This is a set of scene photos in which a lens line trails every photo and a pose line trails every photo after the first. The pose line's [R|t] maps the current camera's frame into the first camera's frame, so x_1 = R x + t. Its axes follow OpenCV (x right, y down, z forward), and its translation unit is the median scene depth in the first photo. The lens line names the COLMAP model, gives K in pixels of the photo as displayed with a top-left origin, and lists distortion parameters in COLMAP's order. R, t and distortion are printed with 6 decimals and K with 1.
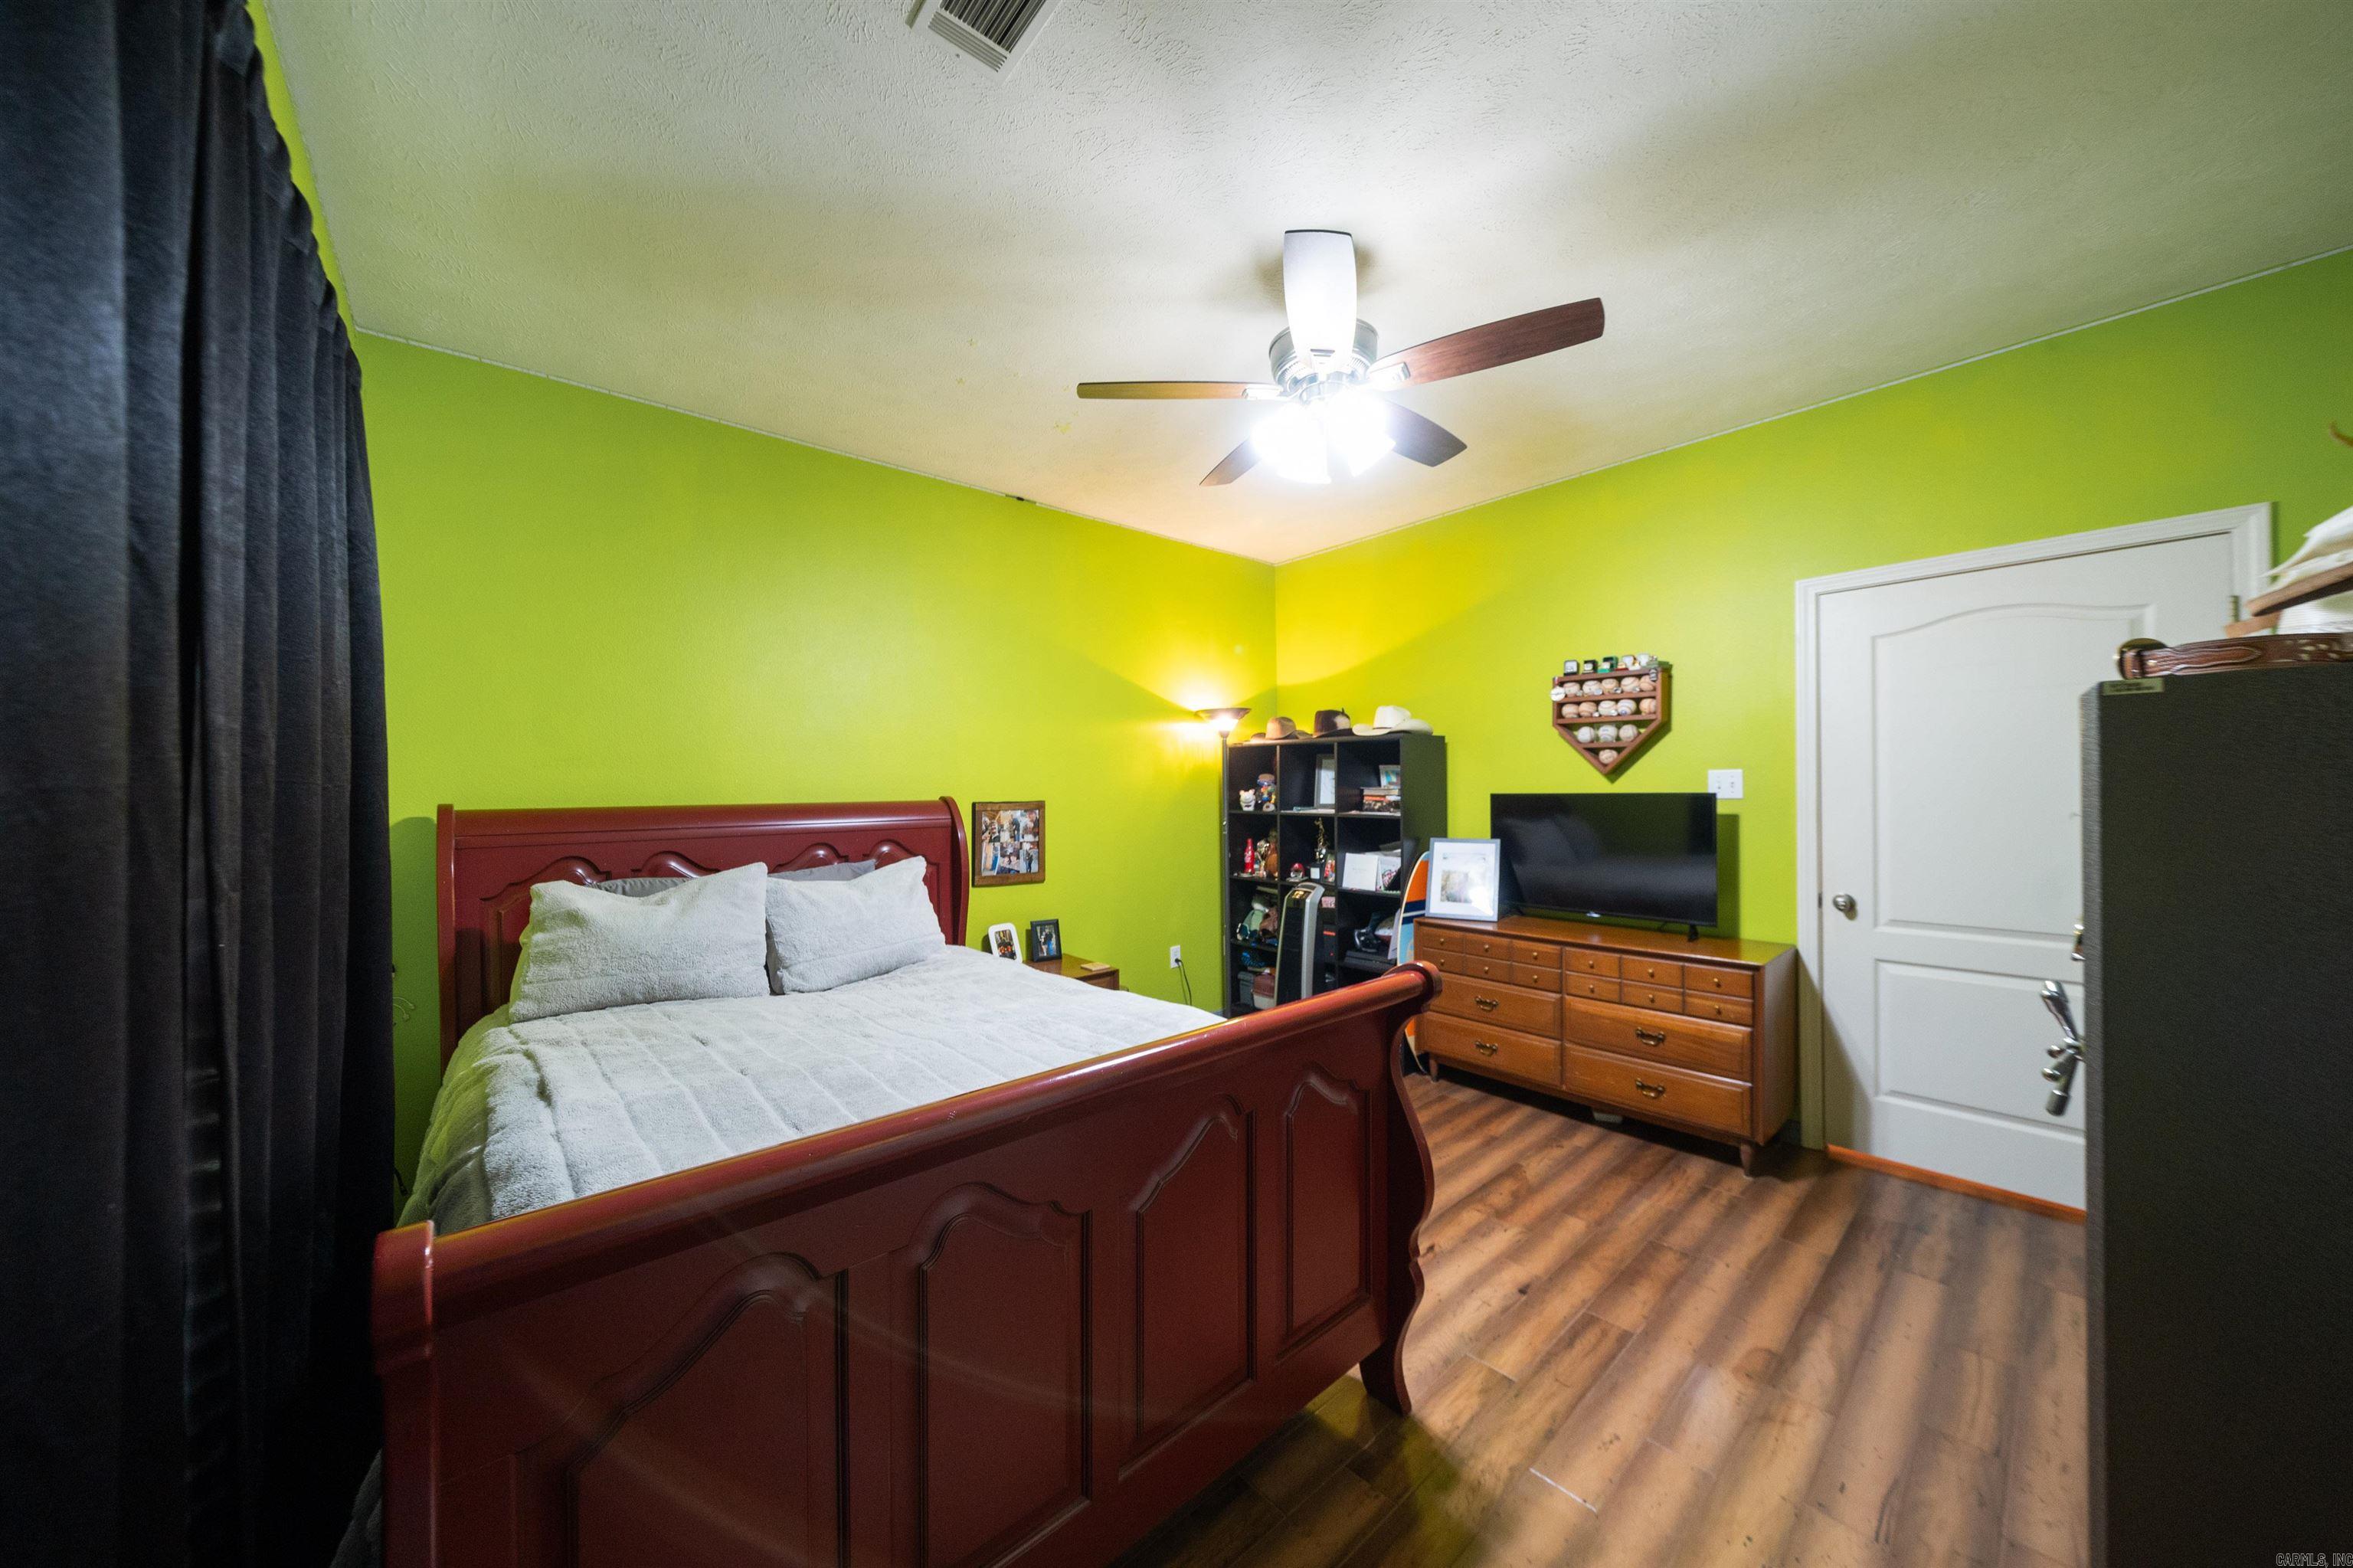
lens RADIAL K [[795.6, 0, 1170.8], [0, 795.6, 795.6], [0, 0, 1]] dist [-0.003997, -0.000083]
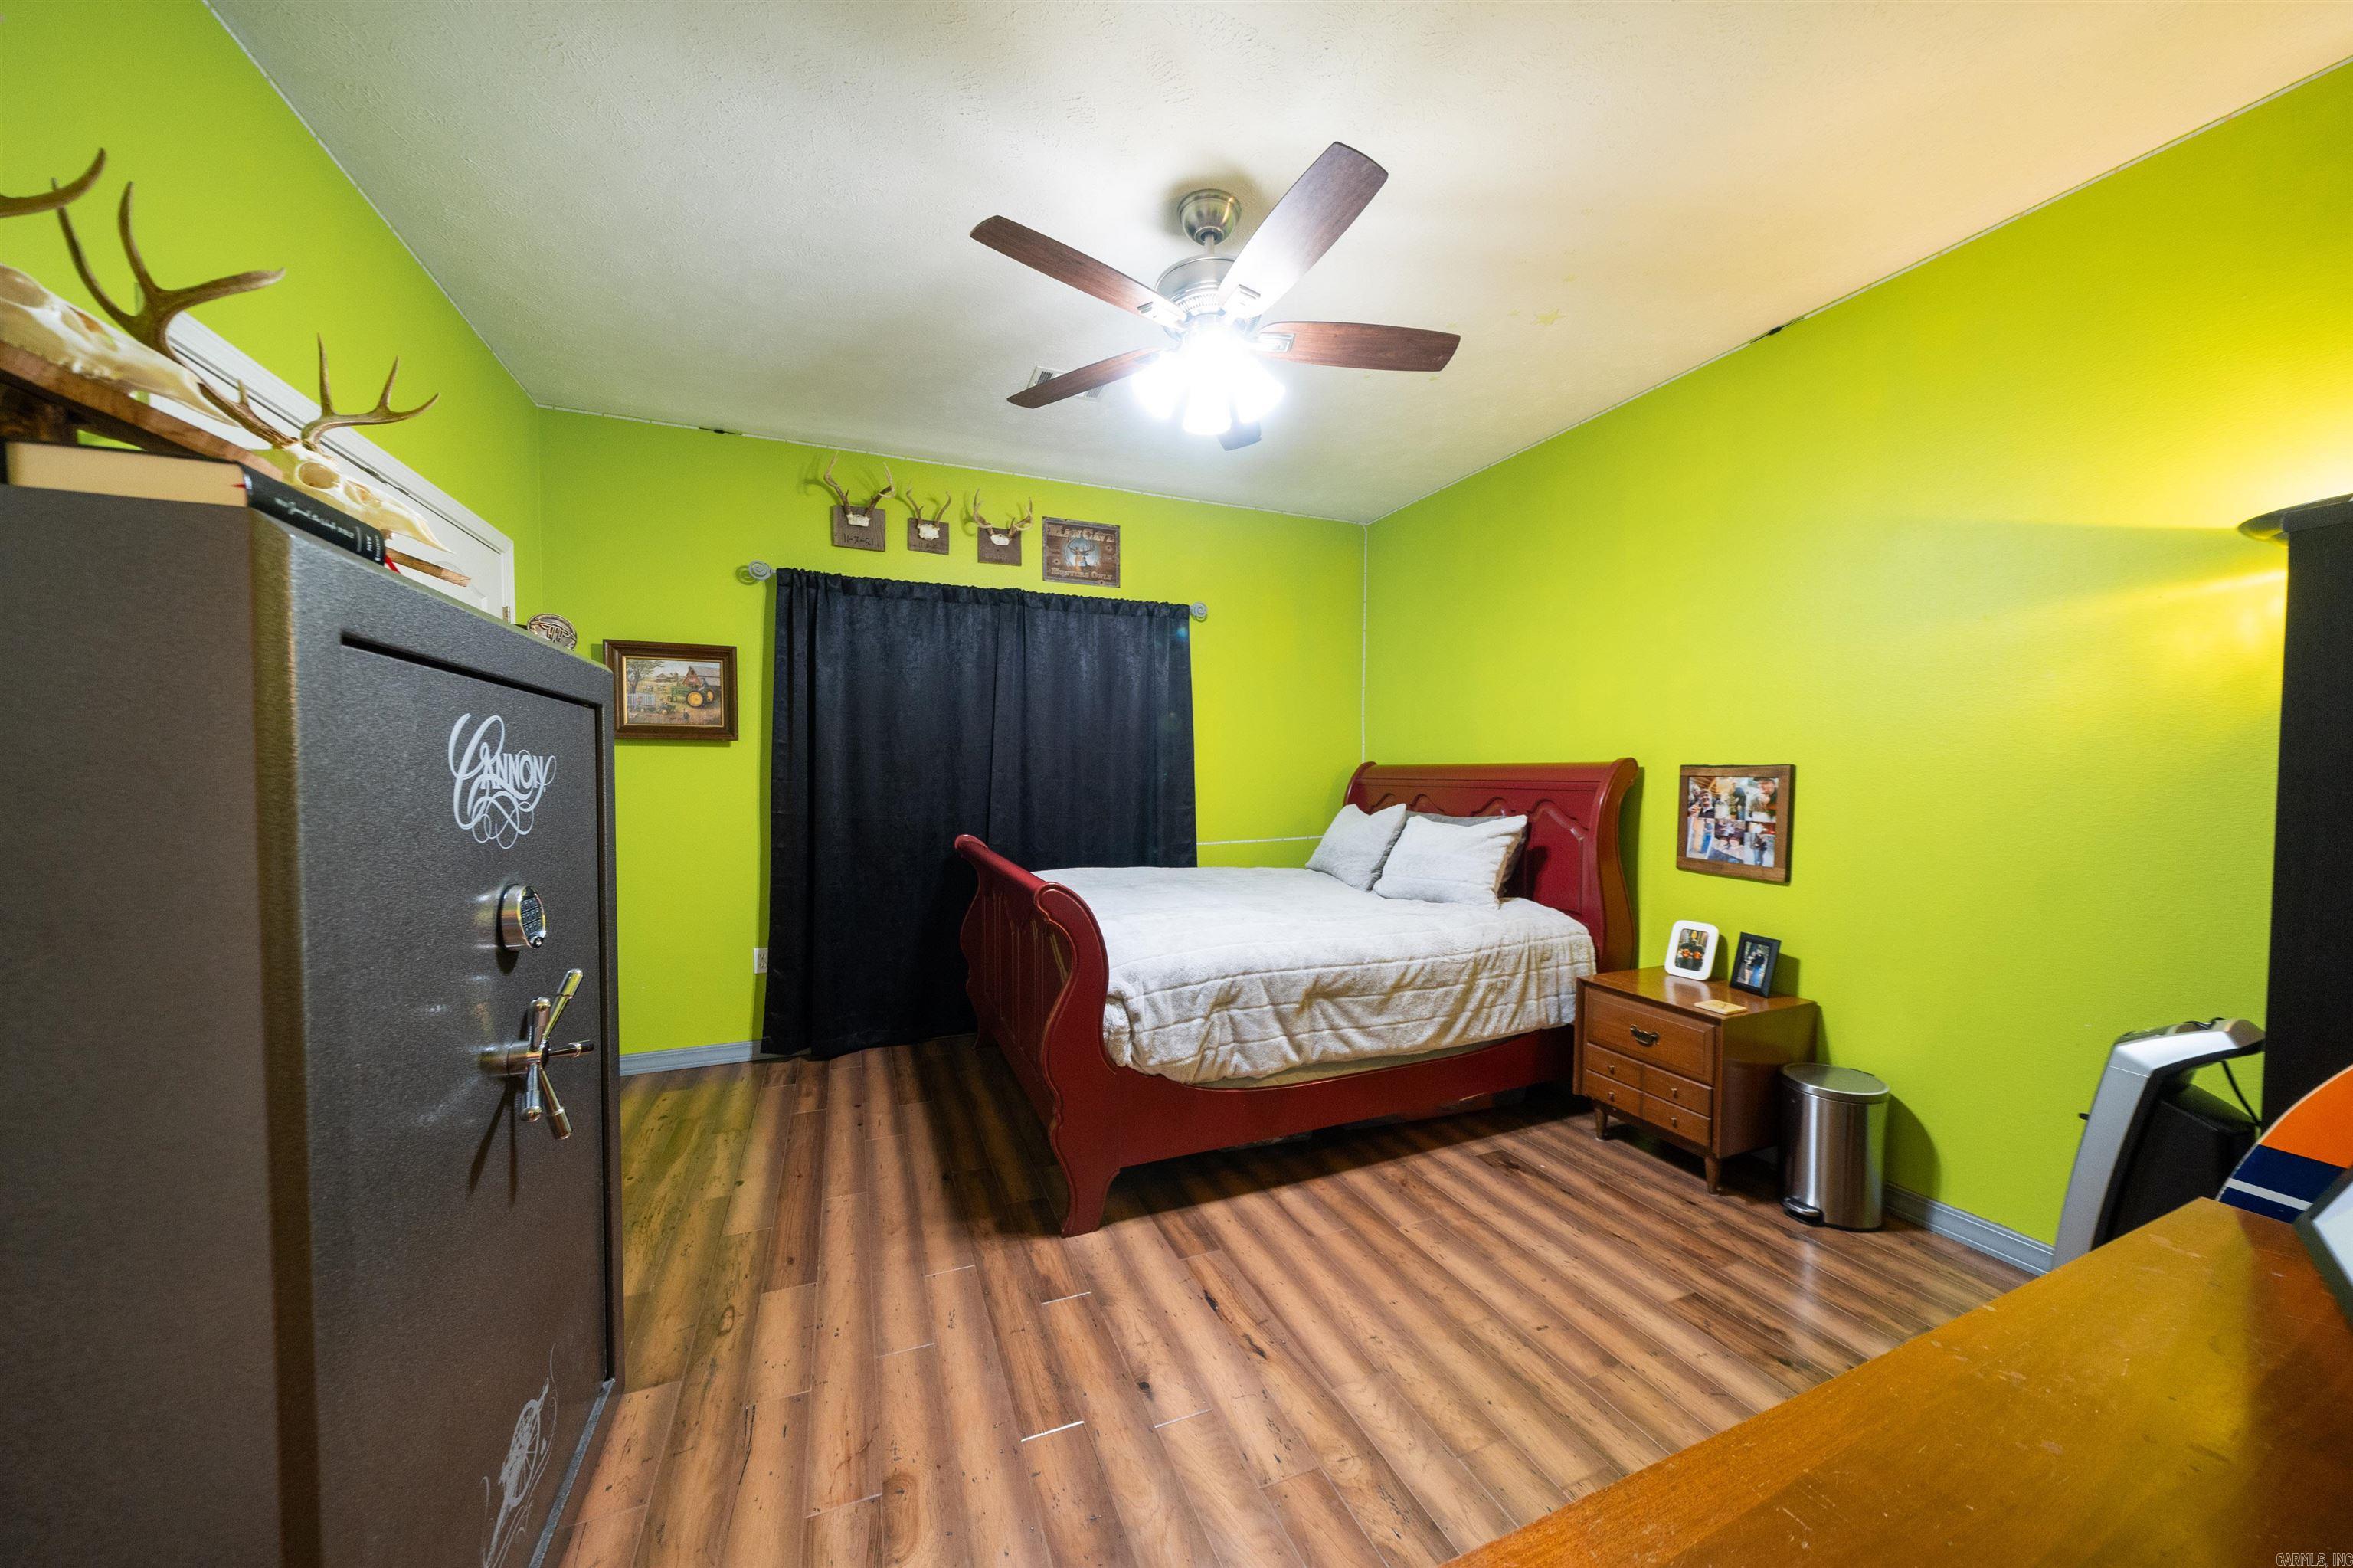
lens RADIAL K [[795.6, 0, 1170.8], [0, 795.6, 795.6], [0, 0, 1]] dist [-0.003997, -0.000083]
pose [[-0.327452, 0.038260, -0.944093, 0.674078], [-0.003685, 0.999121, 0.041768, 0.006485], [0.944861, 0.017156, -0.327023, 0.745084]]
